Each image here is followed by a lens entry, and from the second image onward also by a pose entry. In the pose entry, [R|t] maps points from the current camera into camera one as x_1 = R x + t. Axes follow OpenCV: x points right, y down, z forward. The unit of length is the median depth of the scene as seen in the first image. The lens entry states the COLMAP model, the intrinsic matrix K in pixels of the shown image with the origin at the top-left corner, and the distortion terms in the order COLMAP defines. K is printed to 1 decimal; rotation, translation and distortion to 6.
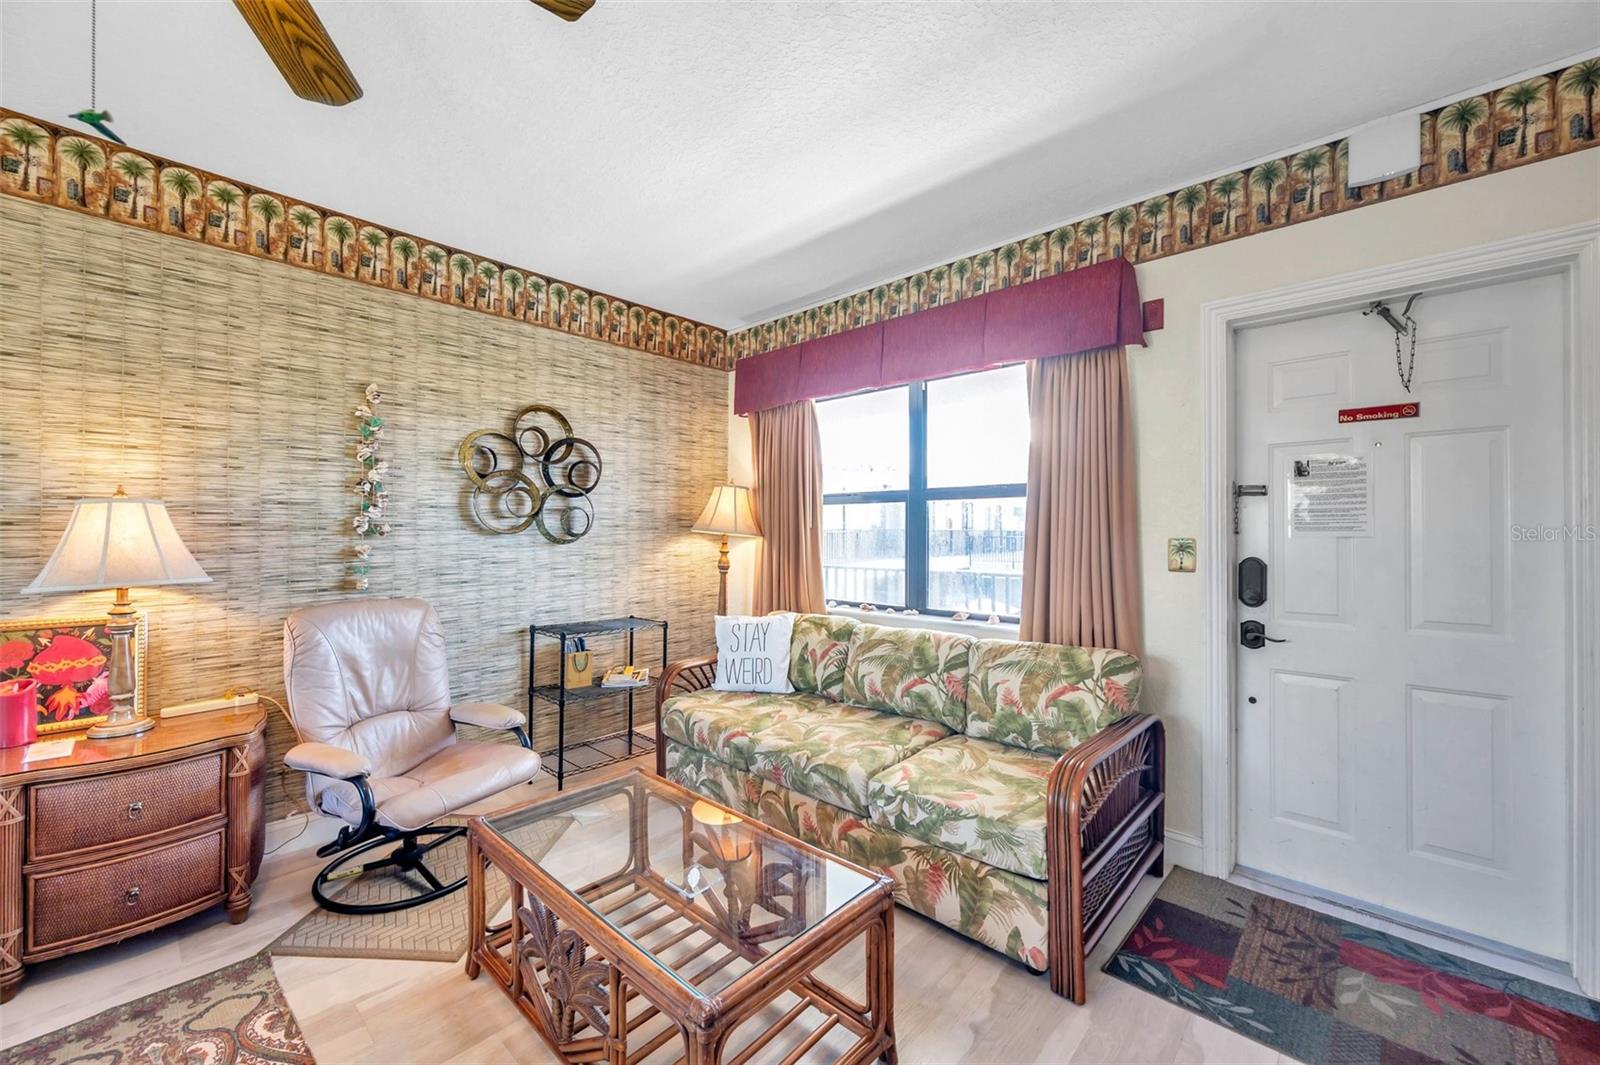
lens RADIAL K [[632.6, 0, 795.5], [0, 632.6, 529.4], [0, 0, 1]] dist [-0.001451, 0.000508]
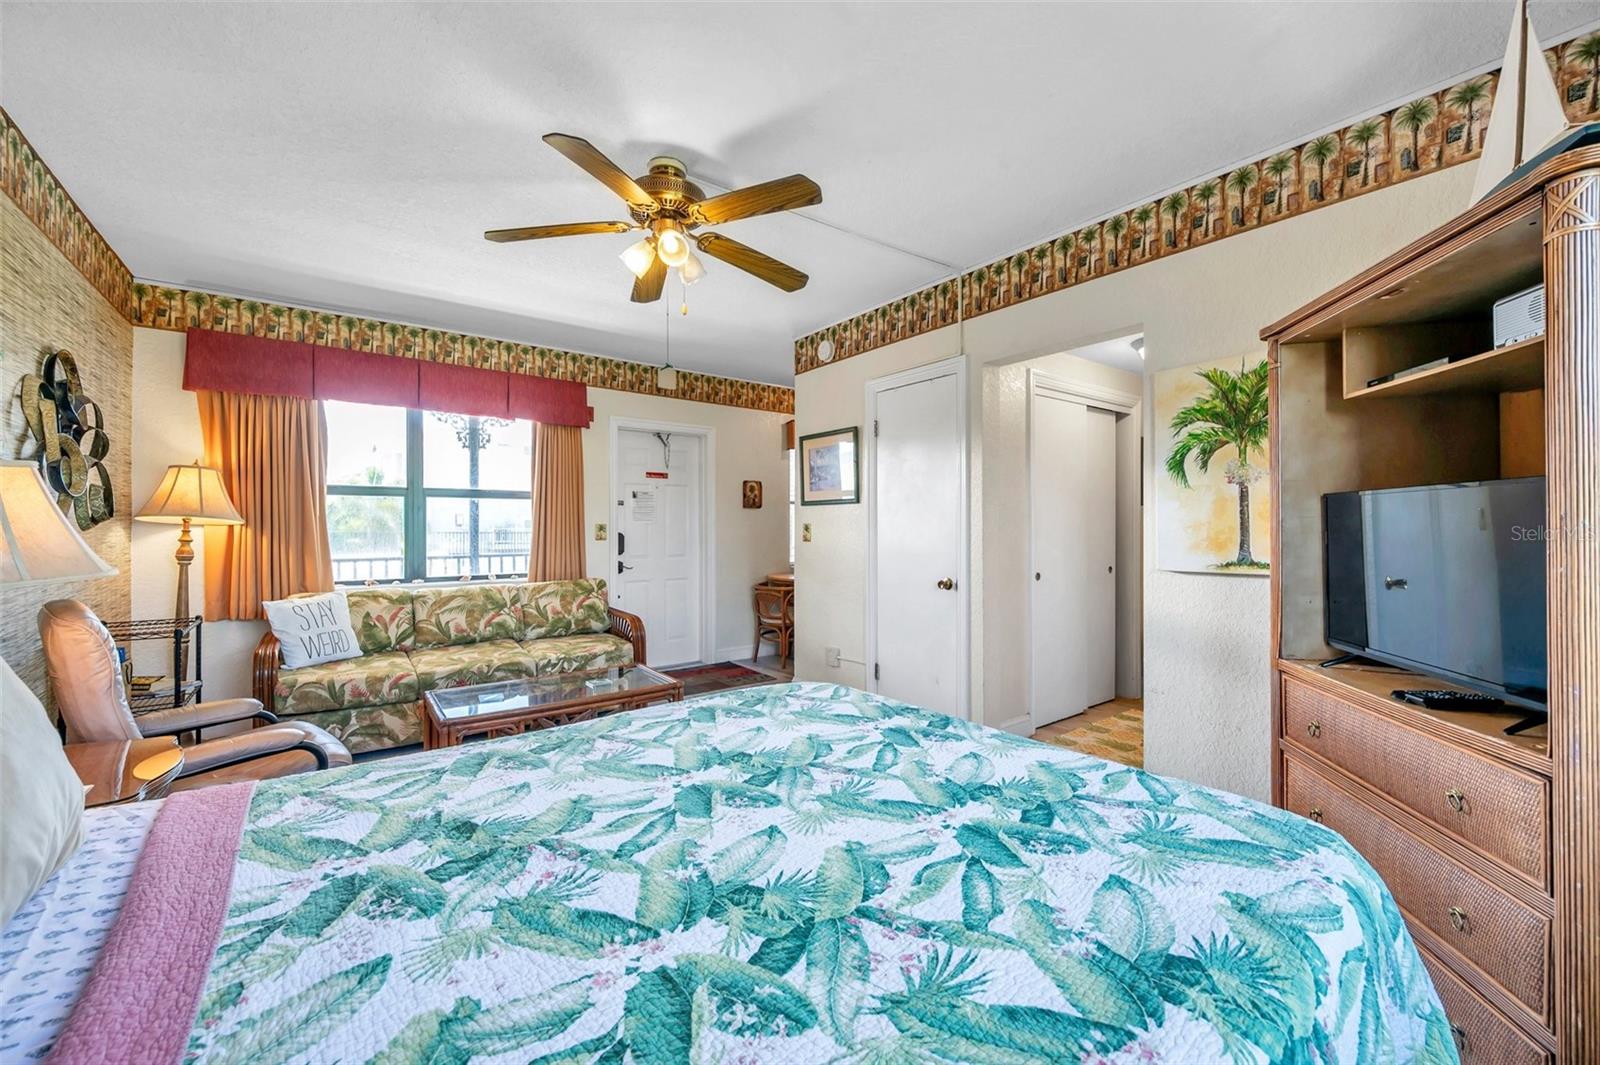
lens RADIAL K [[632.6, 0, 798.7], [0, 632.6, 531.7], [0, 0, 1]] dist [-0.001451, 0.000508]
pose [[0.171349, -0.006687, 0.985188, -1.200377], [-0.002660, 0.999970, 0.007250, 0.019643], [-0.985207, -0.003863, 0.171326, -0.008155]]
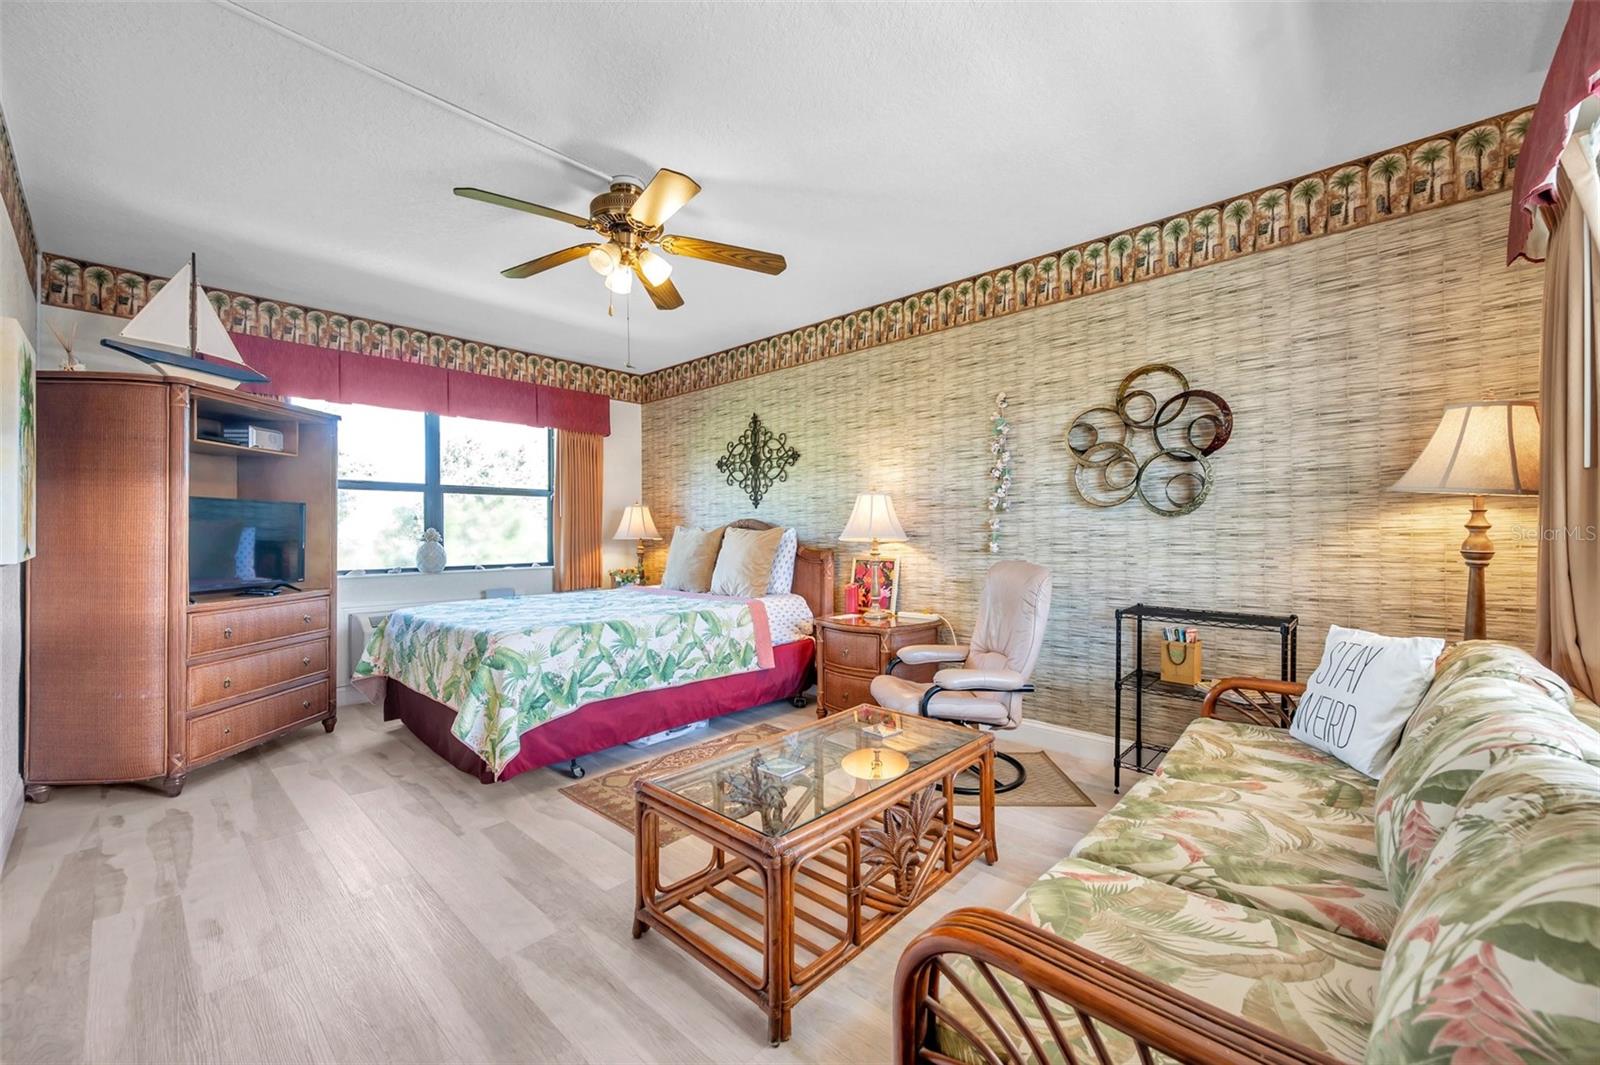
lens RADIAL K [[632.6, 0, 803.1], [0, 632.6, 529.9], [0, 0, 1]] dist [-0.001451, 0.000508]
pose [[0.003108, -0.005368, -0.999981, 0.615058], [0.007066, 0.999961, -0.005346, 0.052470], [0.999970, -0.007049, 0.003146, 0.590105]]
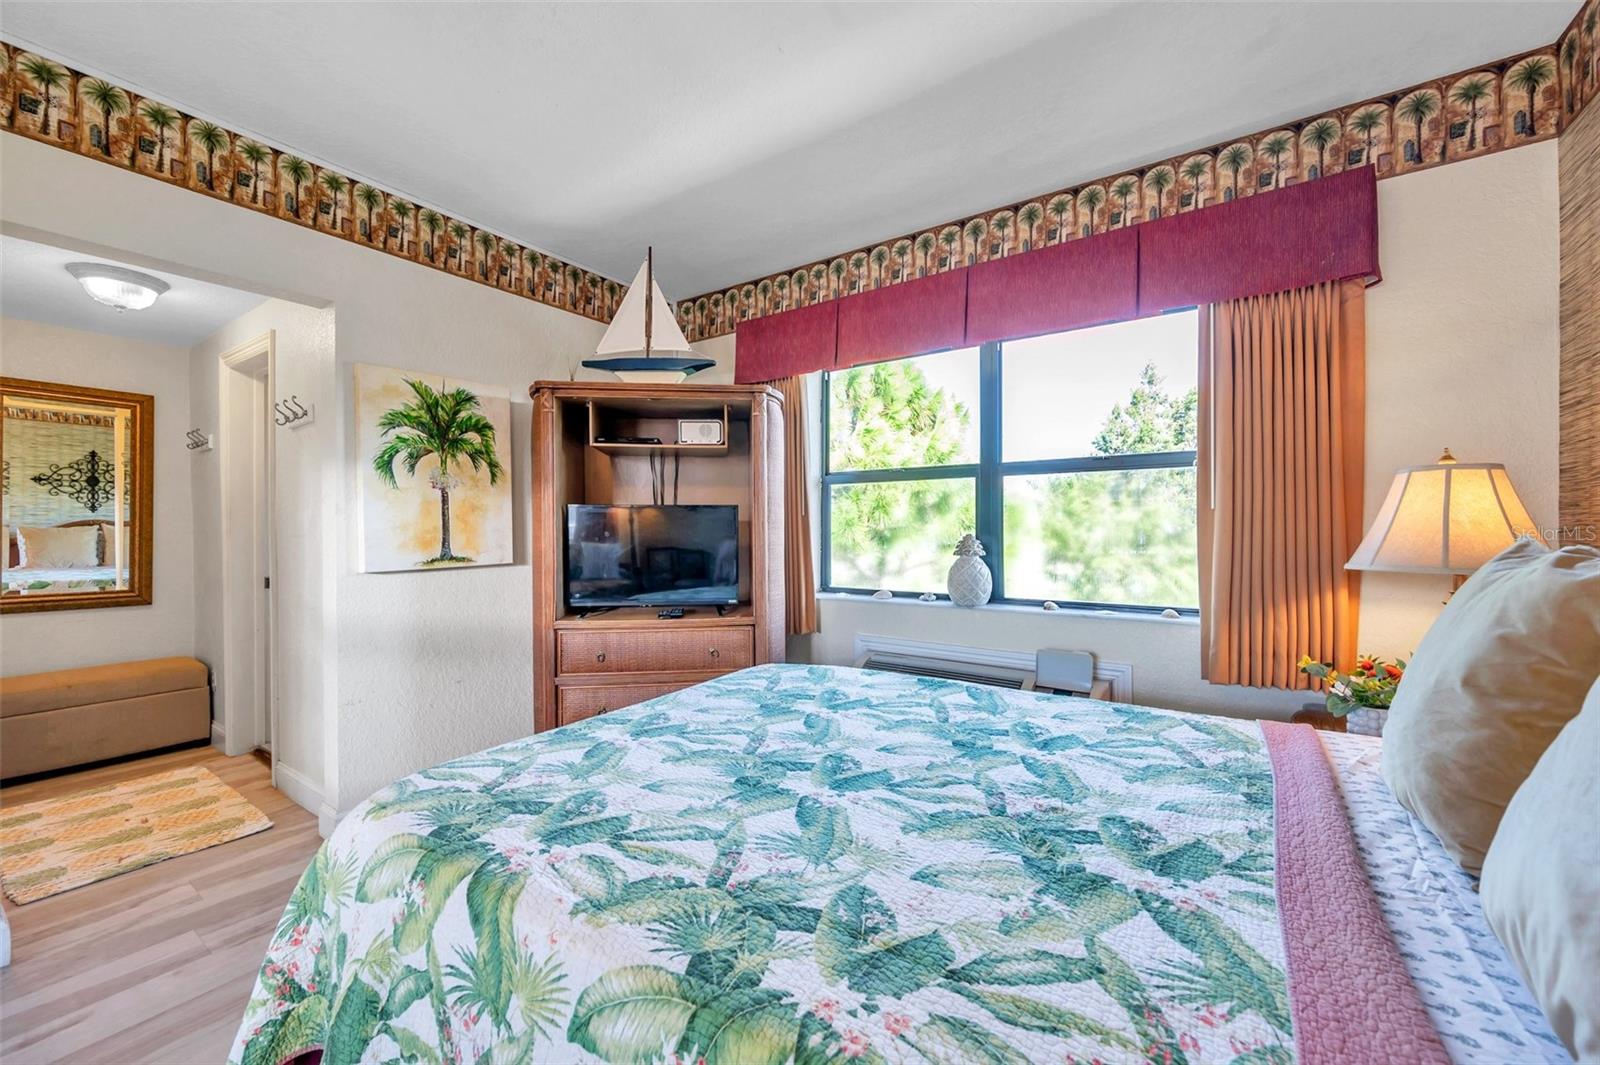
lens RADIAL K [[632.6, 0, 796.7], [0, 632.6, 530.4], [0, 0, 1]] dist [-0.001451, 0.000508]
pose [[-0.990872, 0.003377, -0.134761, -0.659430], [0.002968, 0.999990, 0.003240, 0.021573], [0.134771, 0.002811, -0.990873, 0.606635]]
